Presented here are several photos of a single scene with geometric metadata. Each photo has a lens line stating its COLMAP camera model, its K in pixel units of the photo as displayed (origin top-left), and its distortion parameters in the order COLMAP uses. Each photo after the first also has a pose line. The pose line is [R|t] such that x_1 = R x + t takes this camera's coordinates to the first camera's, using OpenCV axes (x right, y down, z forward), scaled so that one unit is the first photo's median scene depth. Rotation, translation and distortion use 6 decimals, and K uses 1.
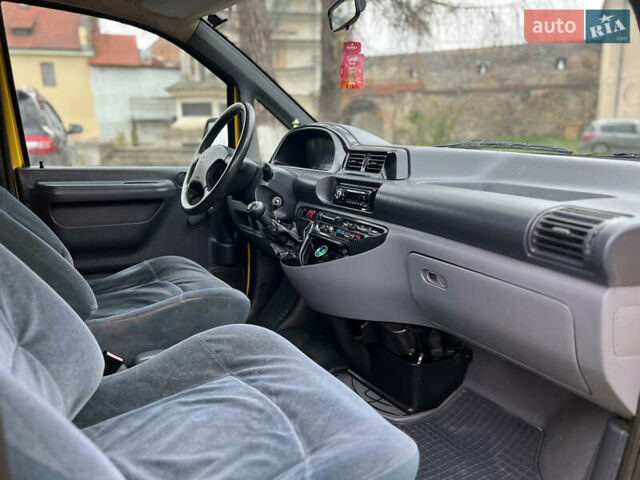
lens RADIAL K [[491.0, 0, 320.0], [0, 491.0, 240.0], [0, 0, 1]] dist [0.032506, -0.000238]
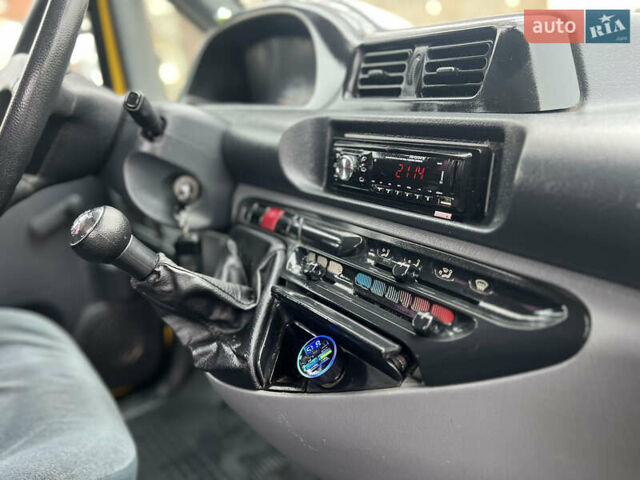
lens RADIAL K [[491.0, 0, 320.0], [0, 491.0, 240.0], [0, 0, 1]] dist [0.032506, -0.000238]
pose [[0.993527, -0.077406, 0.083138, -0.014801], [0.069475, 0.993108, 0.094390, -0.074499], [-0.089871, -0.088003, 0.992058, 0.636590]]
